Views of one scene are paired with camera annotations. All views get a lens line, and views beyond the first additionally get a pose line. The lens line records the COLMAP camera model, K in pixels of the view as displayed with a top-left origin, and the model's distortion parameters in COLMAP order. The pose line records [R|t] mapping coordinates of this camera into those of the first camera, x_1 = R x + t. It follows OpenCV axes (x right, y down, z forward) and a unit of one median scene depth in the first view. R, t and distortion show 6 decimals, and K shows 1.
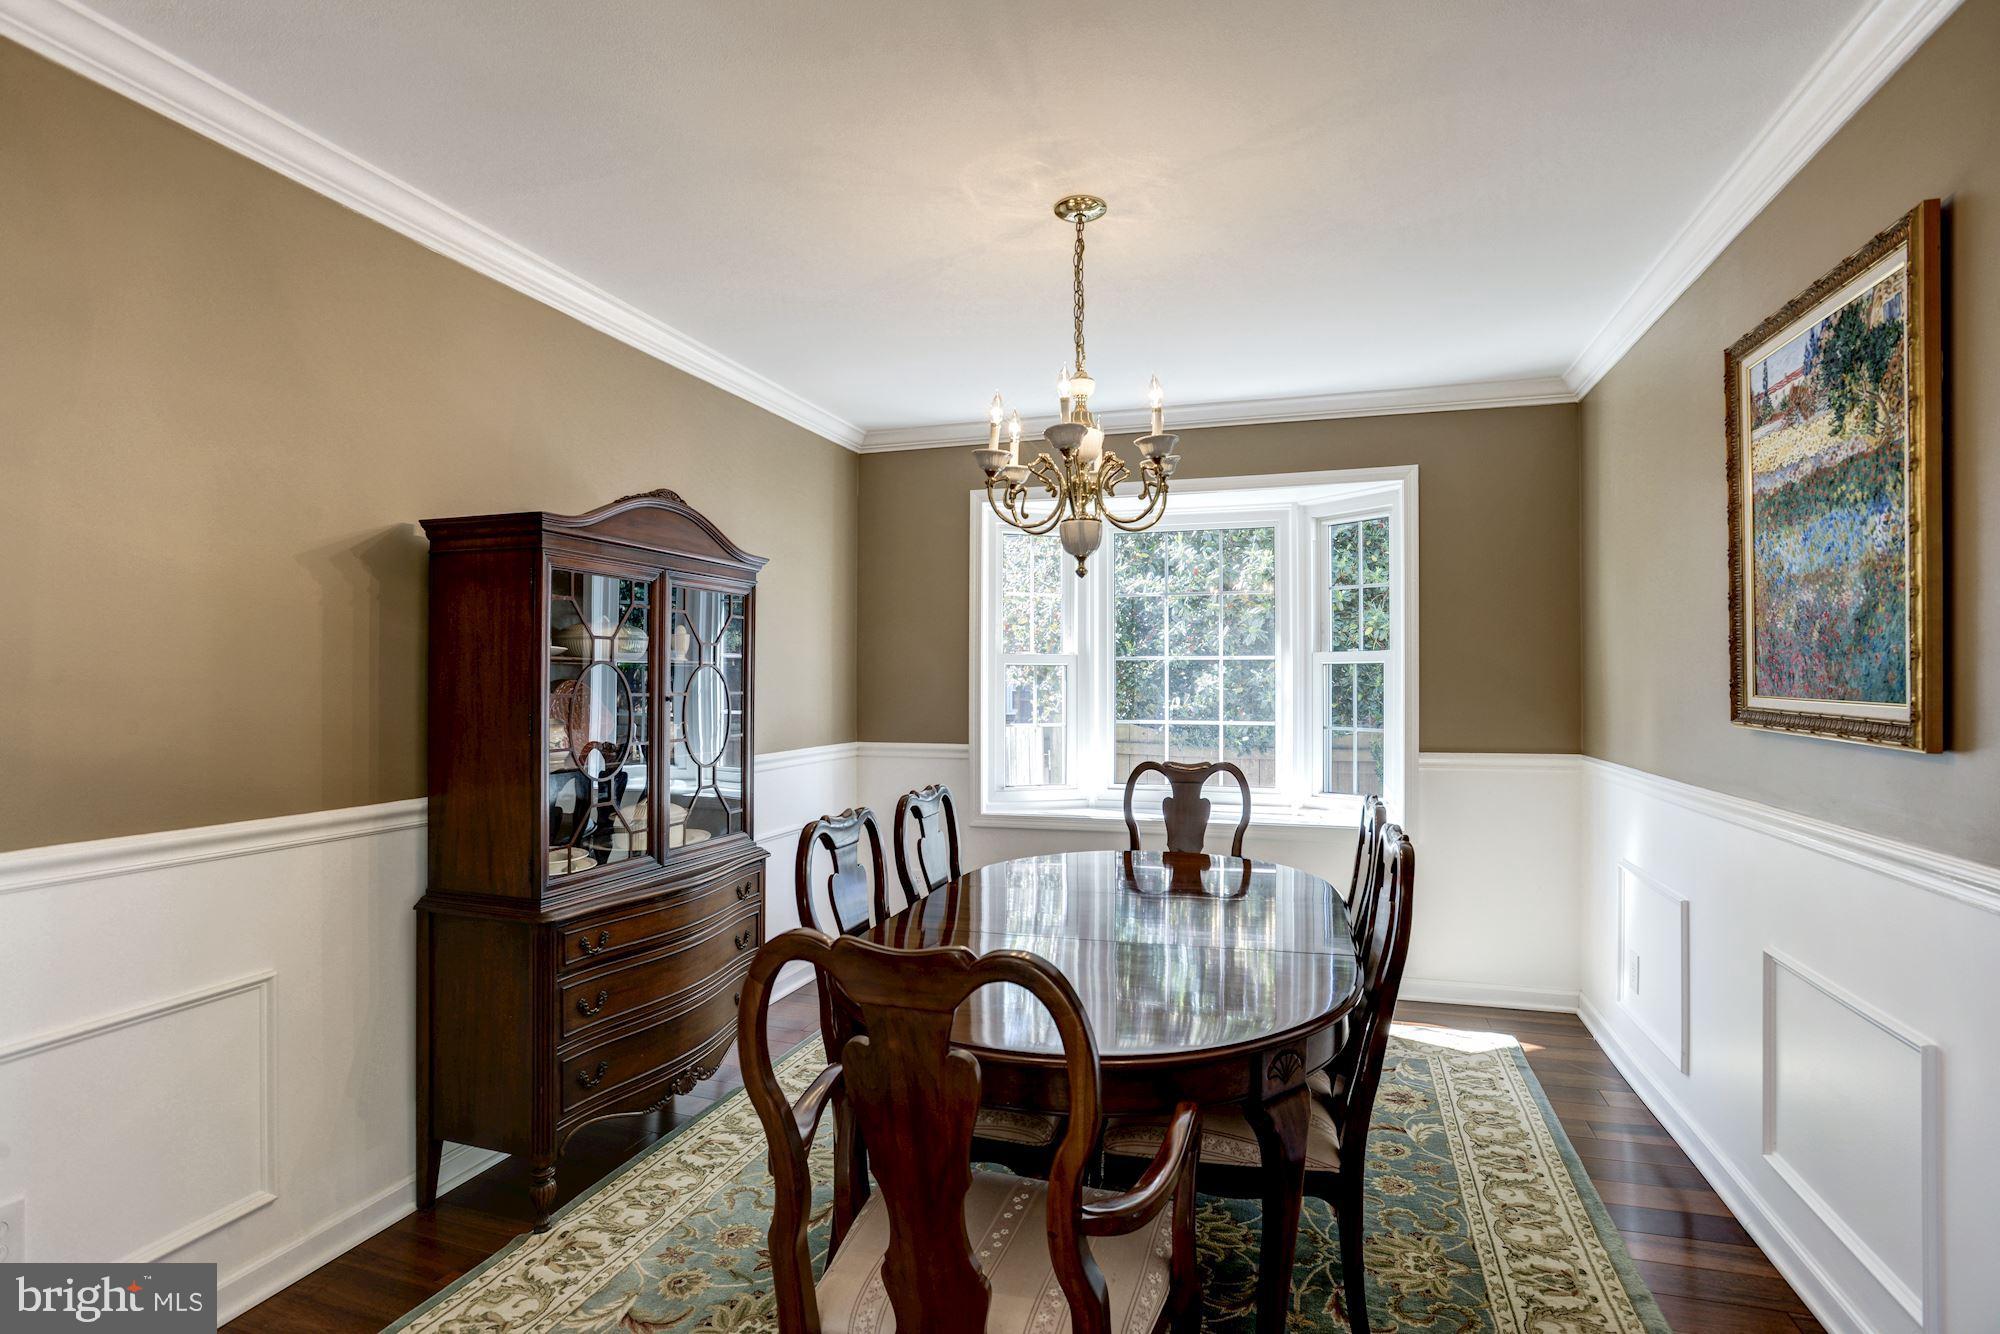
lens RADIAL K [[966.2, 0, 999.3], [0, 966.2, 671.2], [0, 0, 1]] dist [-0.034723, 0.017934]
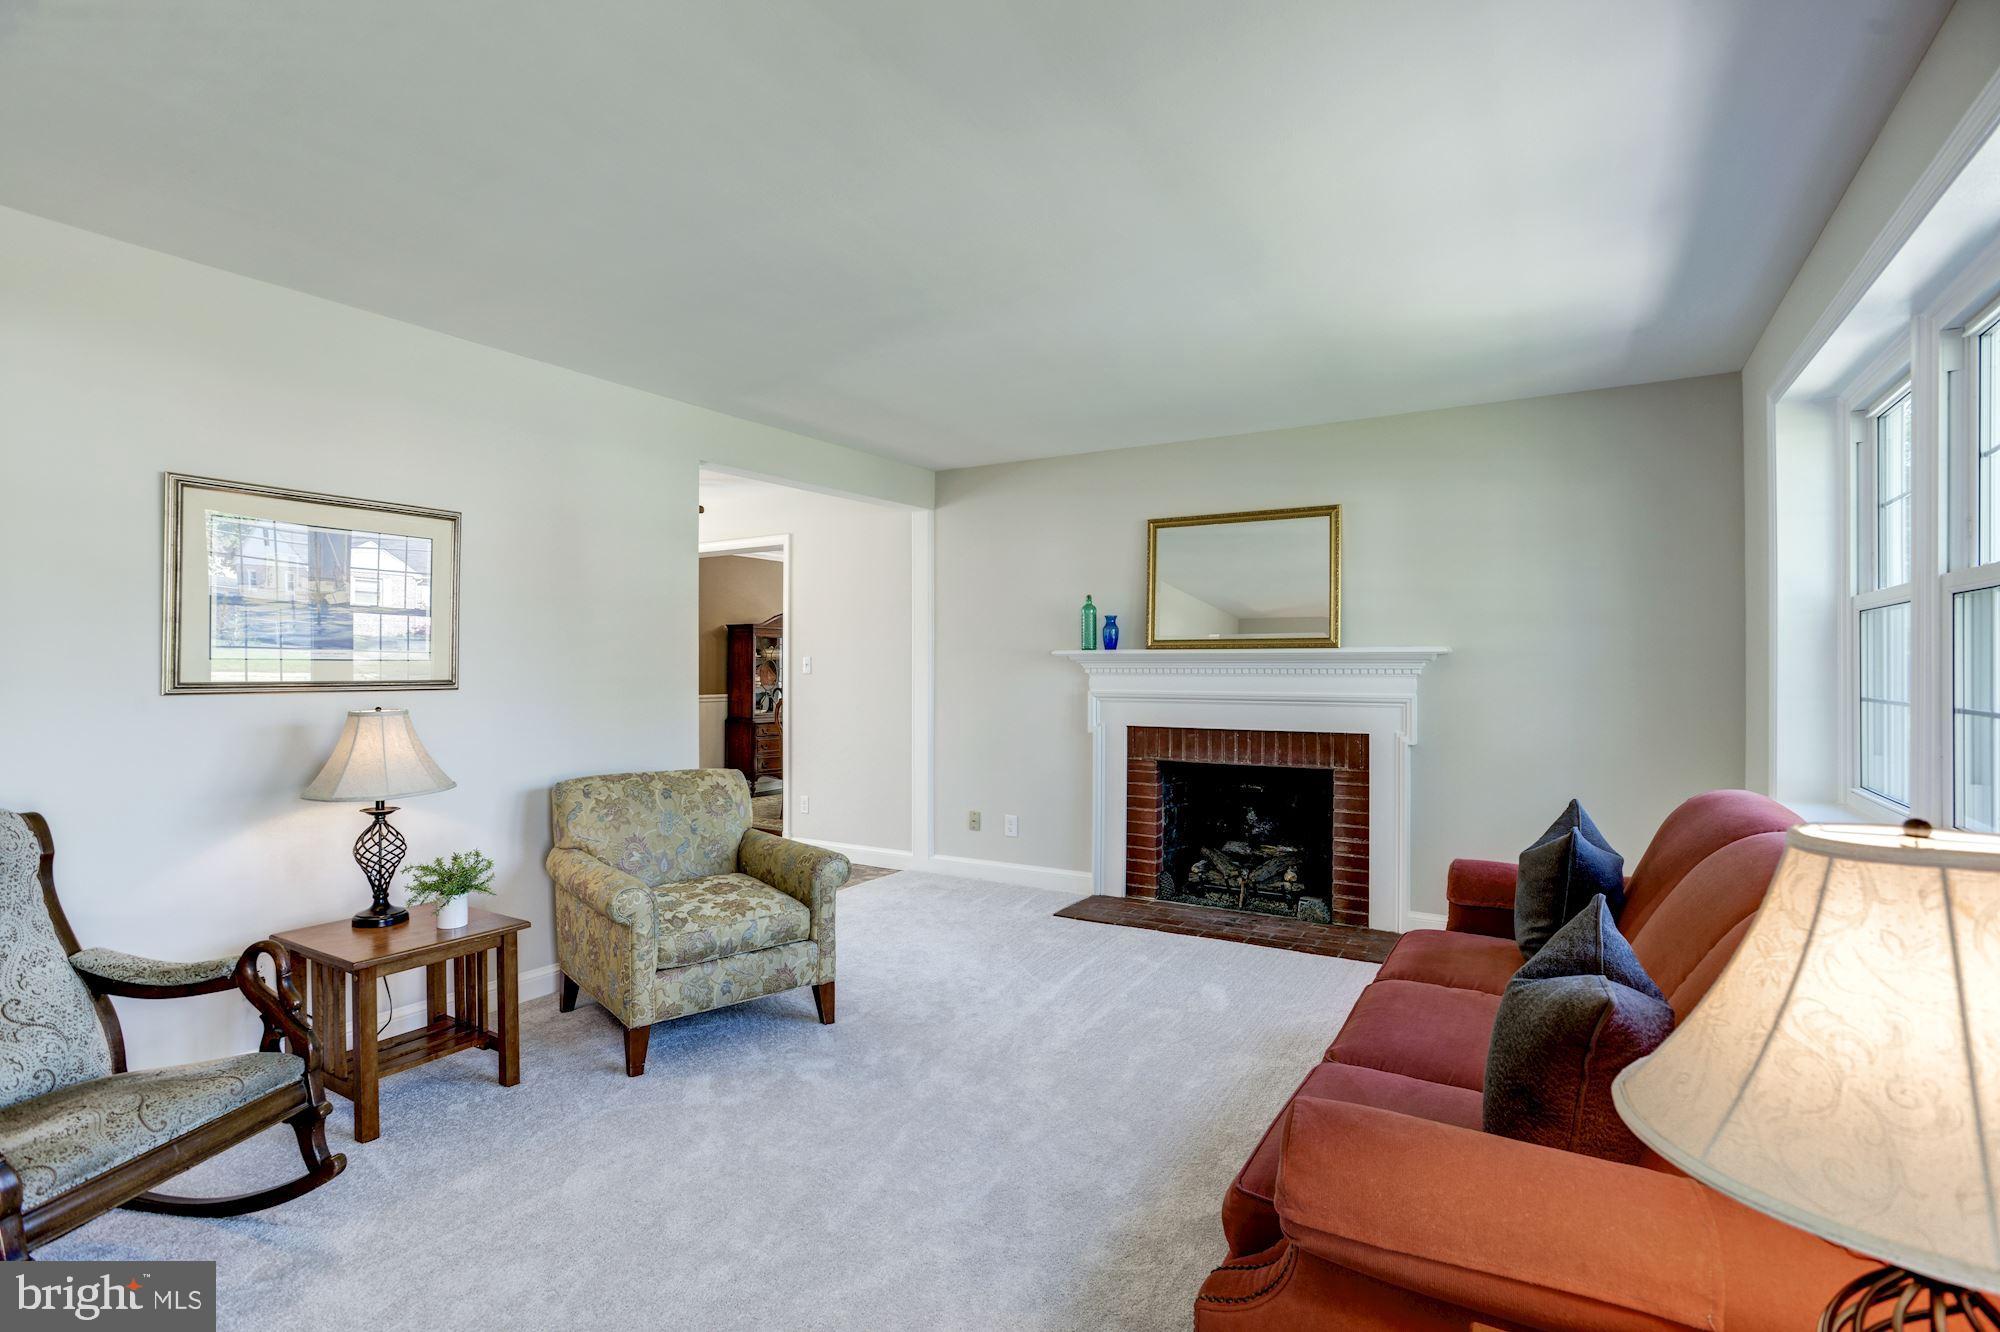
lens RADIAL K [[966.2, 0, 999.7], [0, 966.2, 668.3], [0, 0, 1]] dist [-0.034723, 0.017934]
pose [[0.963937, 0.004667, -0.266091, 1.570447], [-0.002847, 0.999970, 0.007225, -0.005468], [0.266116, -0.006207, 0.963921, -2.579899]]
